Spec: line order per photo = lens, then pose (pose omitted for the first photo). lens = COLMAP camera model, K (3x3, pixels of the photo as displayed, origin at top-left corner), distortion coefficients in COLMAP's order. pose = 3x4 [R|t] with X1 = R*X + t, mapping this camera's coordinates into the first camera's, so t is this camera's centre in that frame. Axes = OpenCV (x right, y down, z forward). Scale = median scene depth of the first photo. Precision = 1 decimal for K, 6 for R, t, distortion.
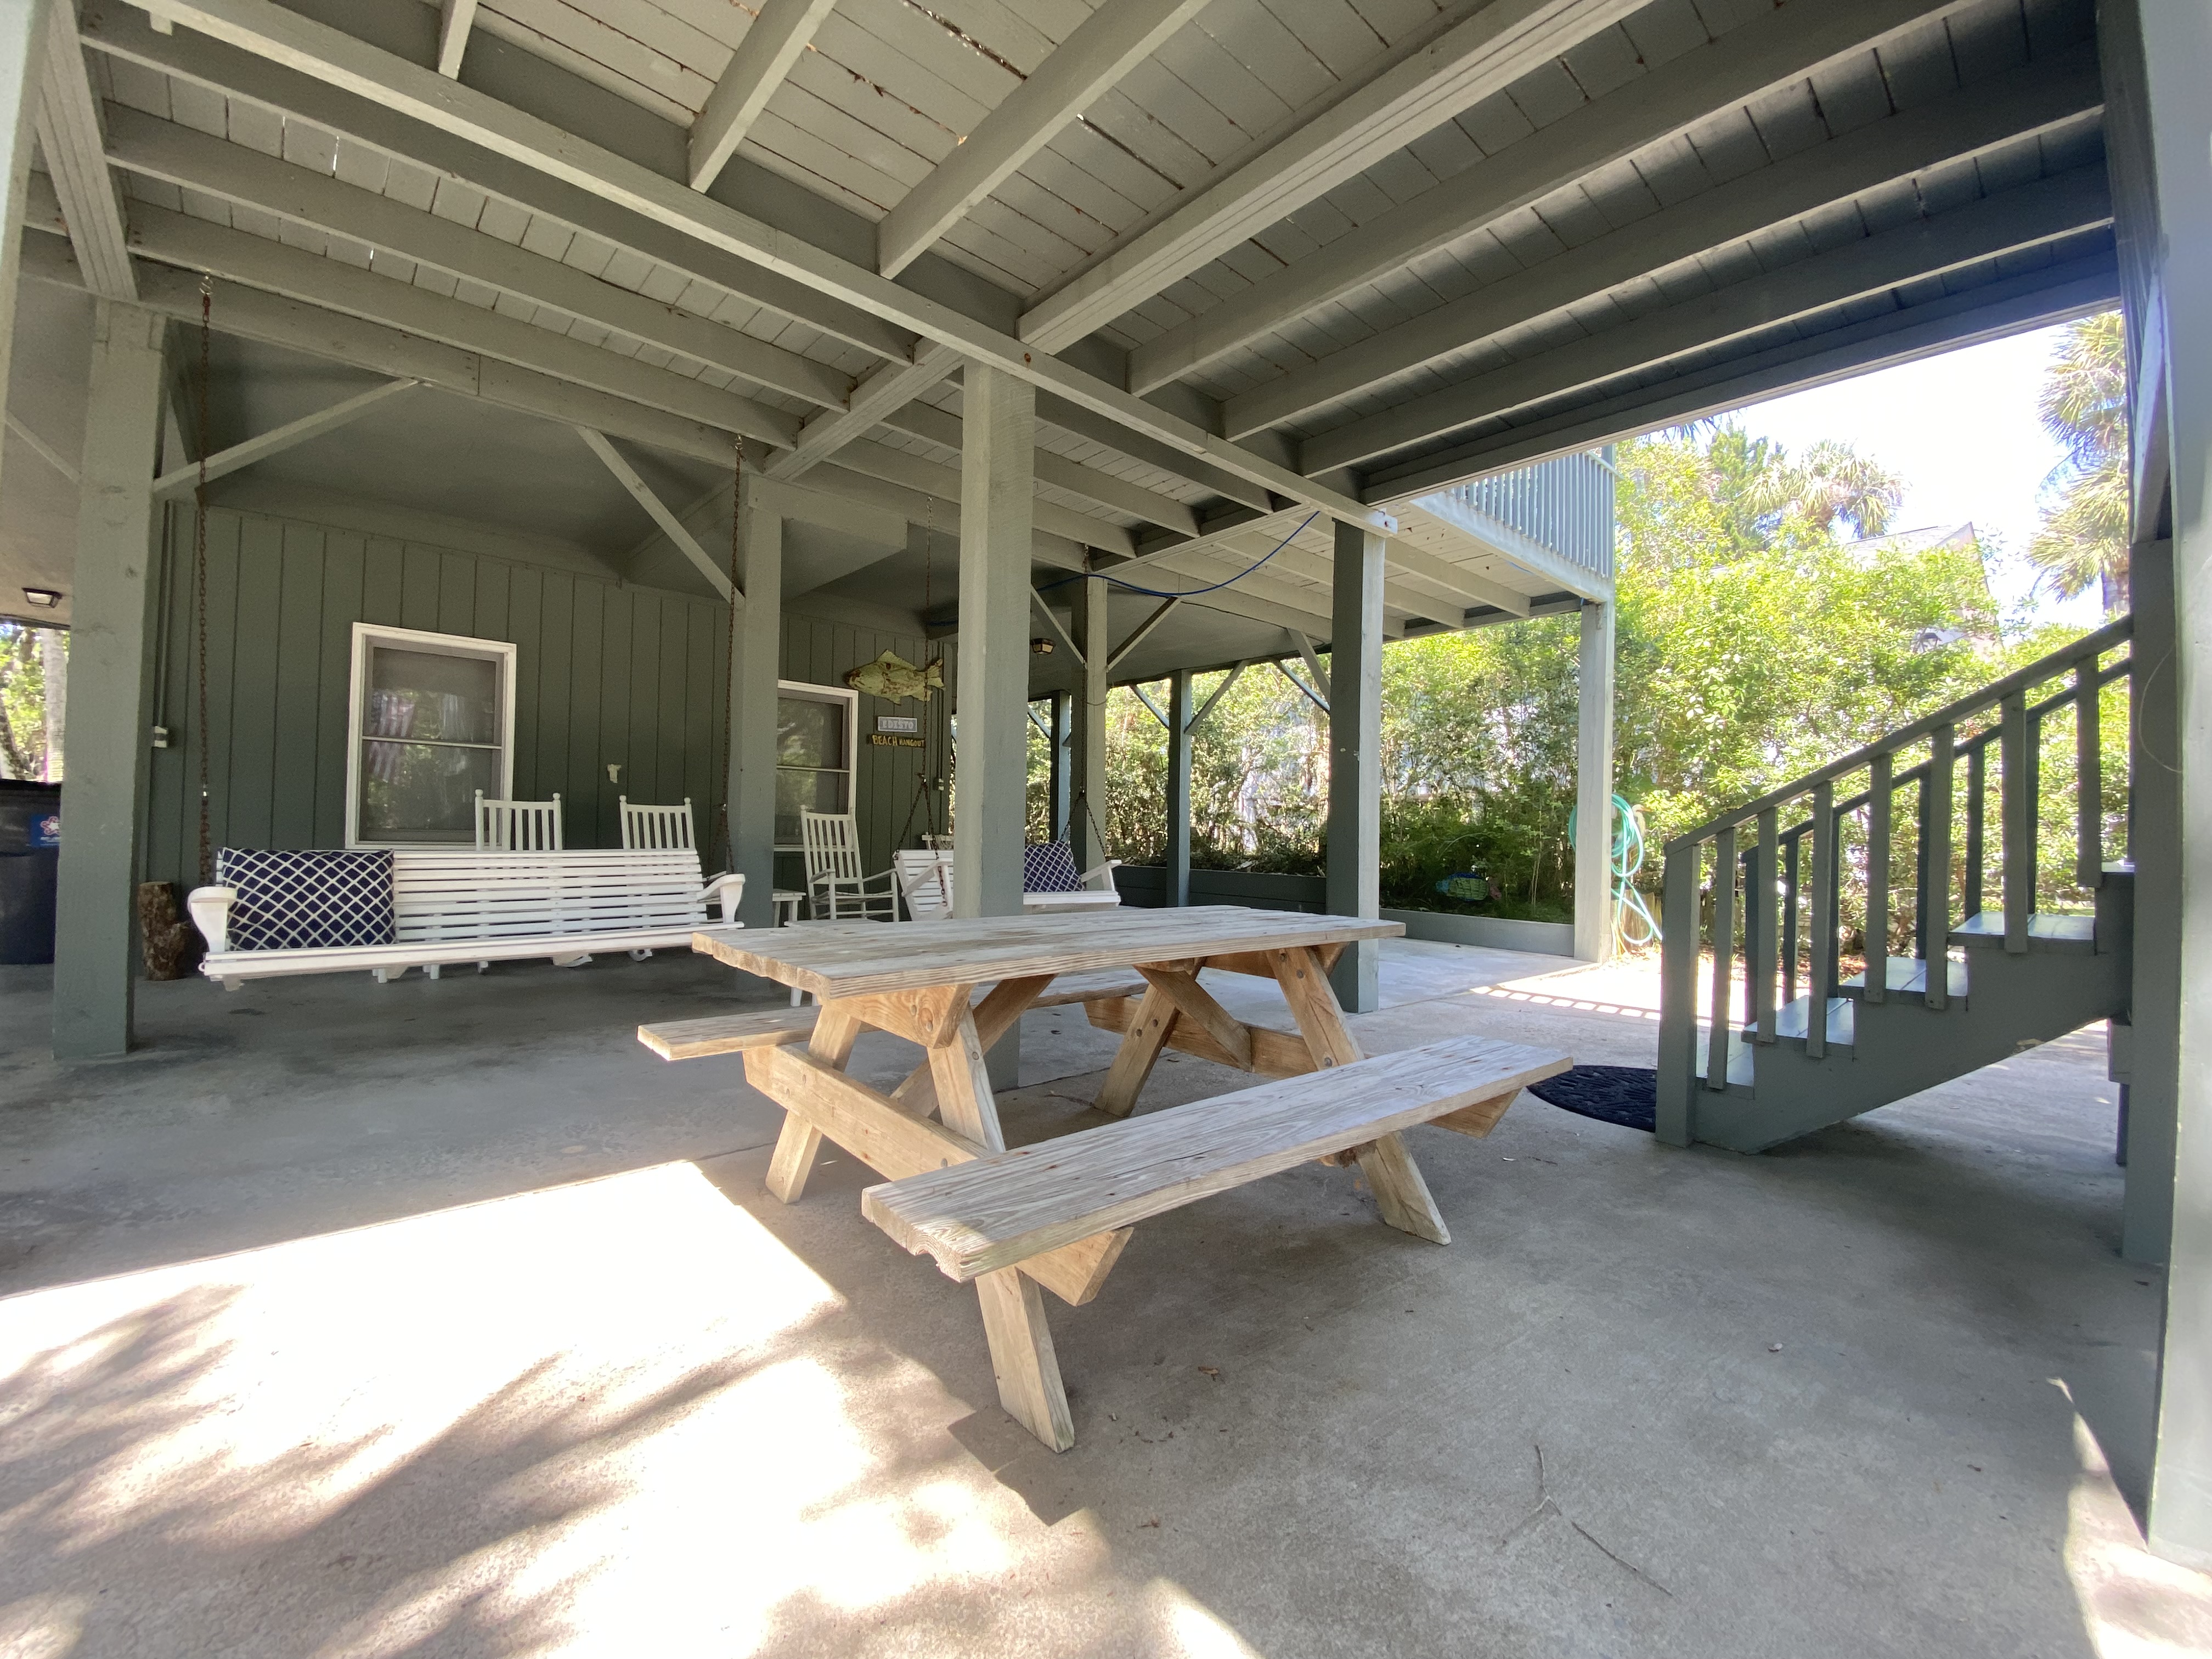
lens RADIAL K [[904.6, 0, 1117.5], [0, 904.6, 829.0], [0, 0, 1]] dist [0.001287, -0.000421]
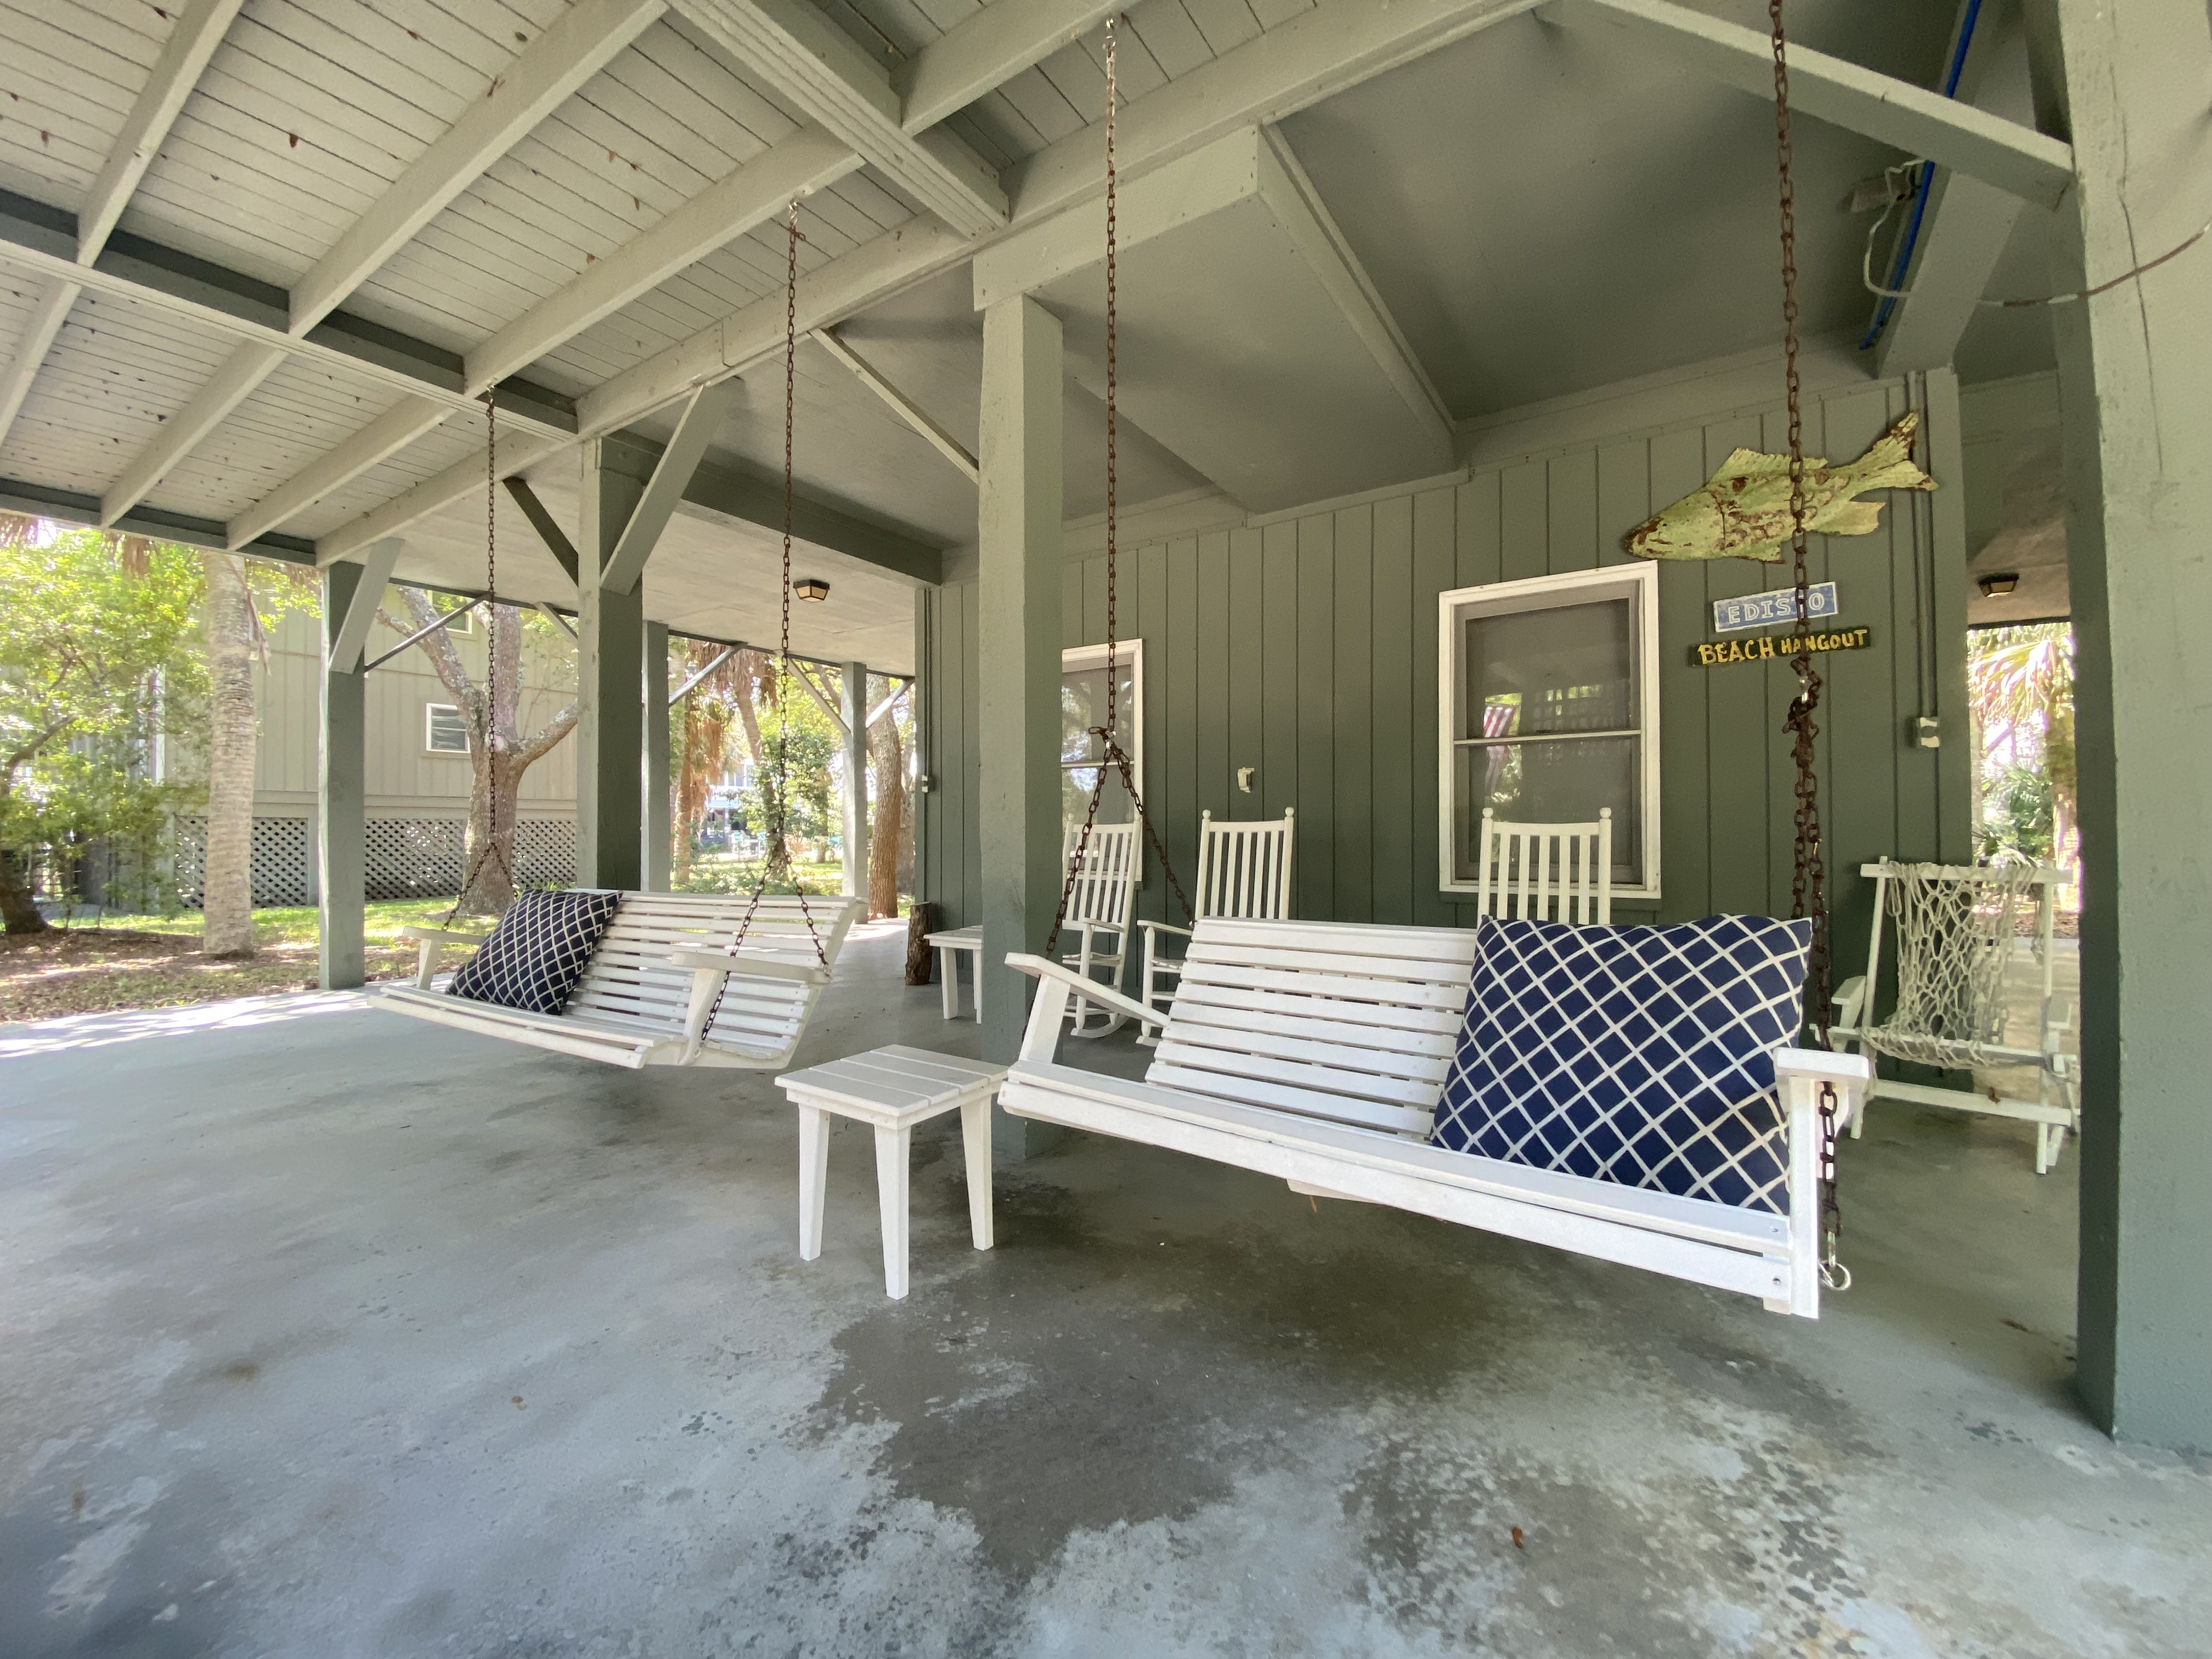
lens RADIAL K [[904.6, 0, 1114.6], [0, 904.6, 827.3], [0, 0, 1]] dist [0.001287, -0.000421]
pose [[0.222045, -0.036601, -0.974349, 0.129323], [0.010710, 0.999326, -0.035098, 0.001341], [0.974978, -0.002642, 0.222287, 0.732686]]
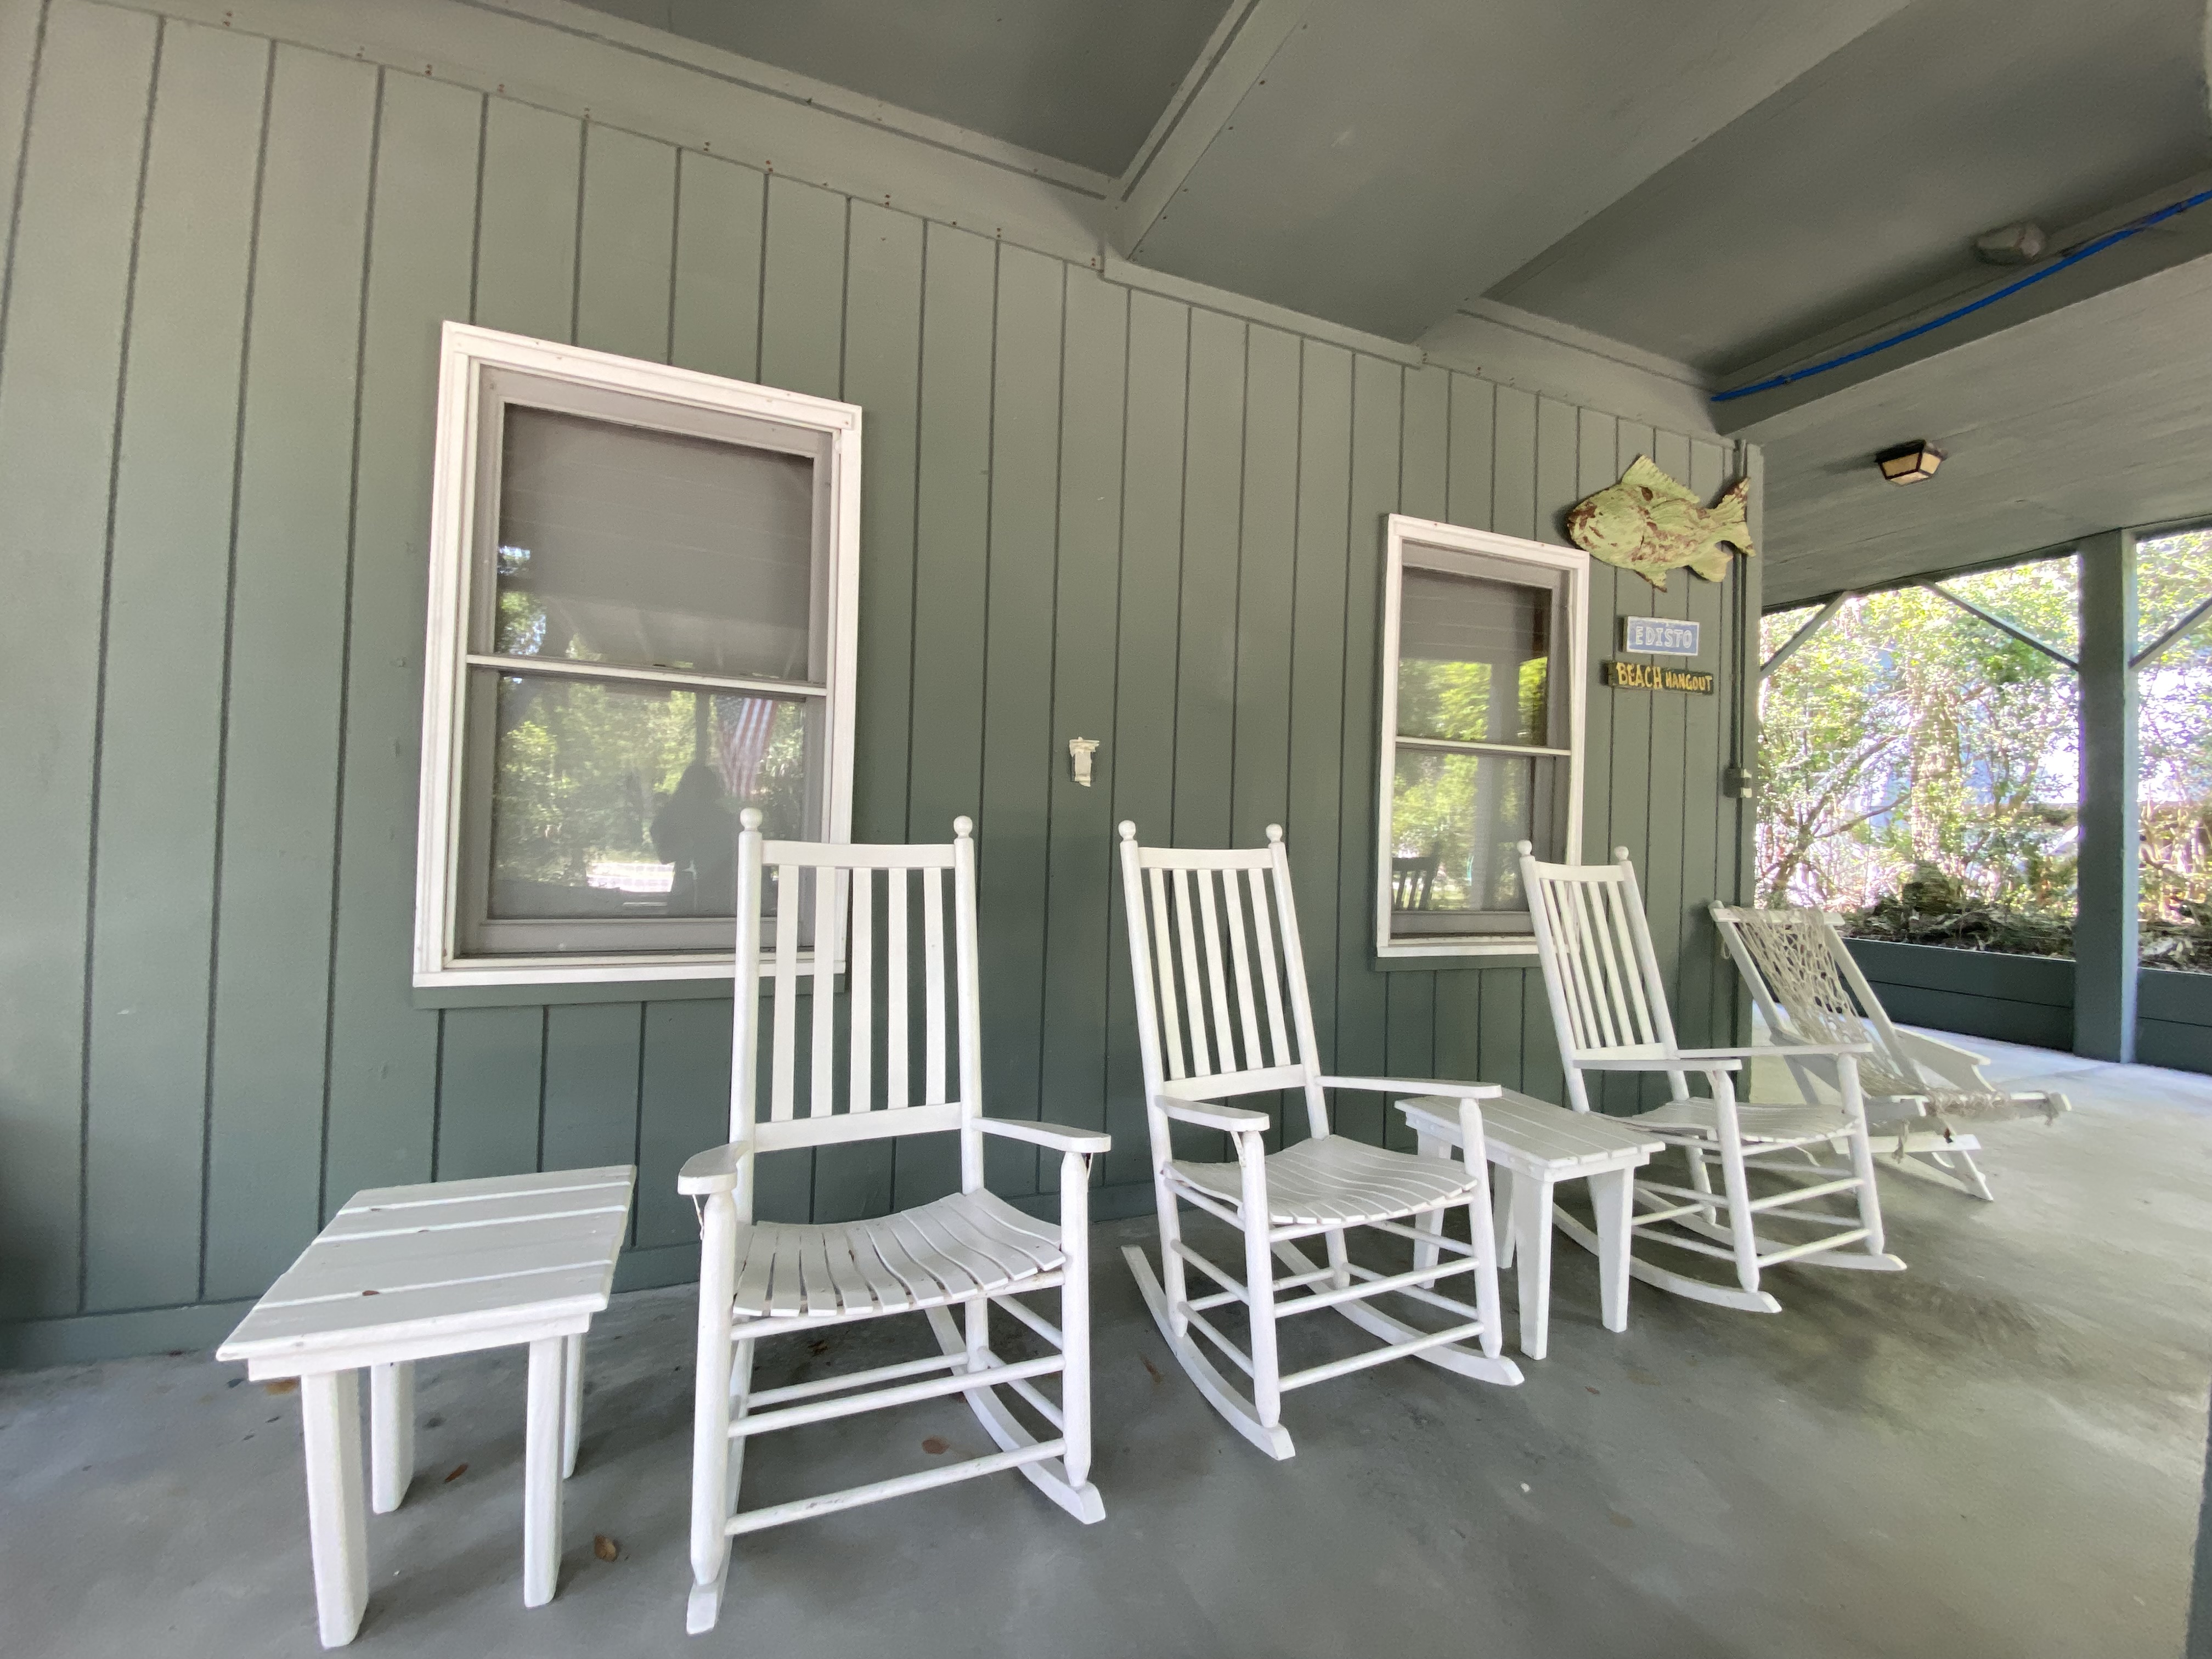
lens RADIAL K [[904.6, 0, 1111.8], [0, 904.6, 850.5], [0, 0, 1]] dist [0.001287, -0.000421]
pose [[0.940097, 0.009116, -0.340786, -0.414739], [-0.002904, 0.999820, 0.018735, -0.030825], [0.340895, -0.016623, 0.939954, 0.644140]]
